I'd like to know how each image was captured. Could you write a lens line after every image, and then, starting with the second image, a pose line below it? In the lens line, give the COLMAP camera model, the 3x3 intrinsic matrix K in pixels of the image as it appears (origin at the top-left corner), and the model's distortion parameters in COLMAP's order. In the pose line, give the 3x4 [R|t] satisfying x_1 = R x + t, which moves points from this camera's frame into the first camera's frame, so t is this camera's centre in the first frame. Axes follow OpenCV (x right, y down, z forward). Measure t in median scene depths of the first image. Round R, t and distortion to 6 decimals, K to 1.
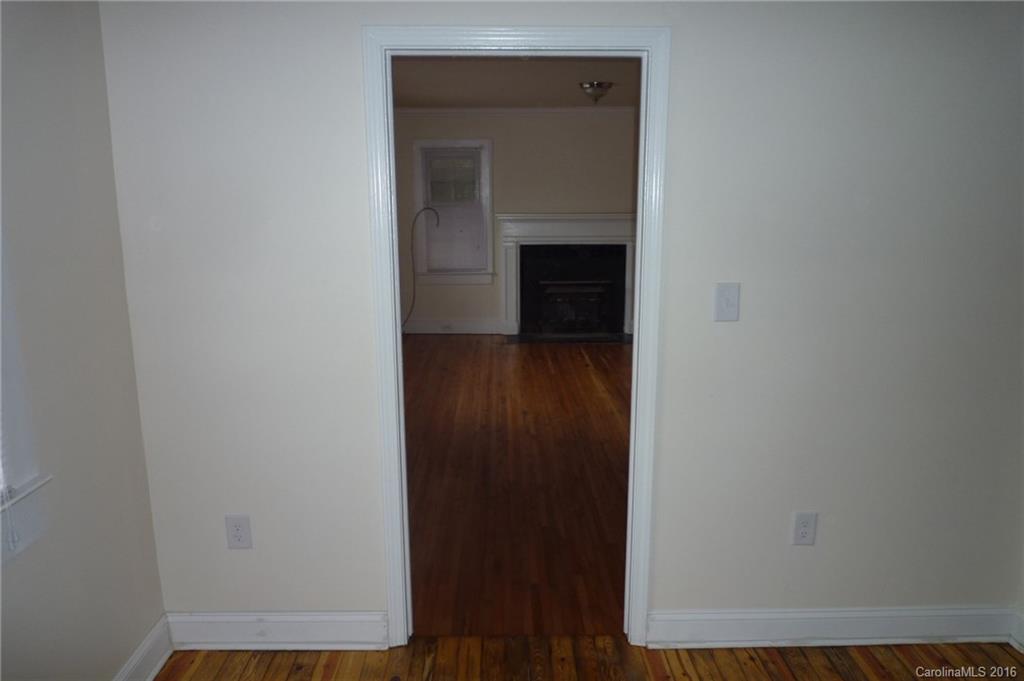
lens RADIAL K [[776.3, 0, 510.3], [0, 776.3, 383.0], [0, 0, 1]] dist [-0.030071, 0.005248]
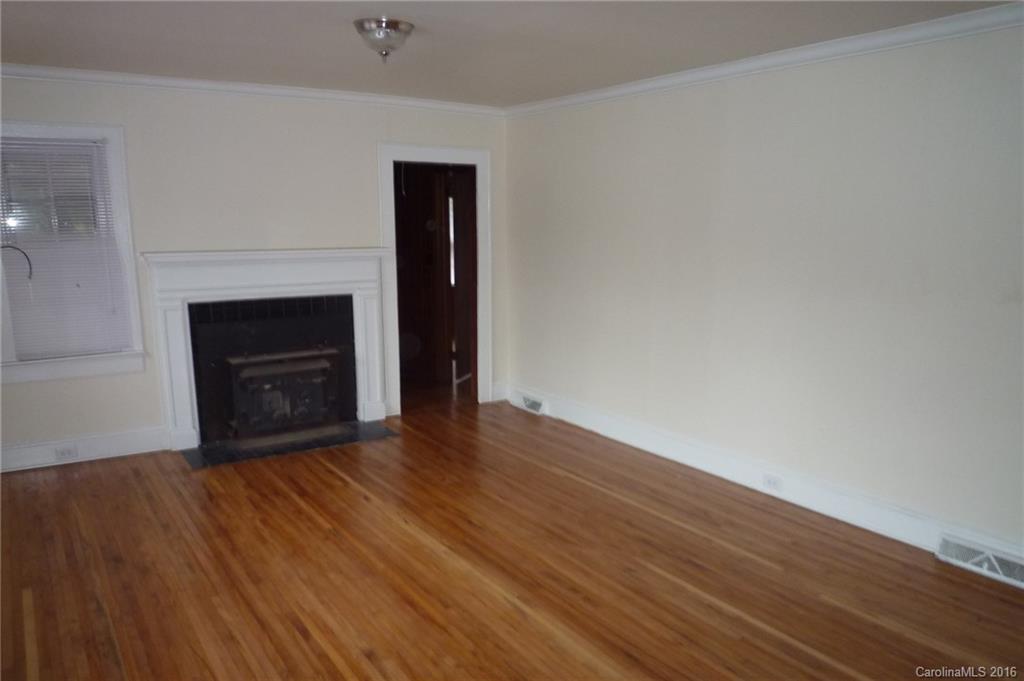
lens RADIAL K [[776.3, 0, 510.3], [0, 776.3, 383.0], [0, 0, 1]] dist [-0.030071, 0.005248]
pose [[0.844074, -0.107562, 0.525329, -0.099715], [0.126411, 0.991978, -0.000002, -0.084108], [-0.521114, 0.066409, 0.850899, 0.355846]]
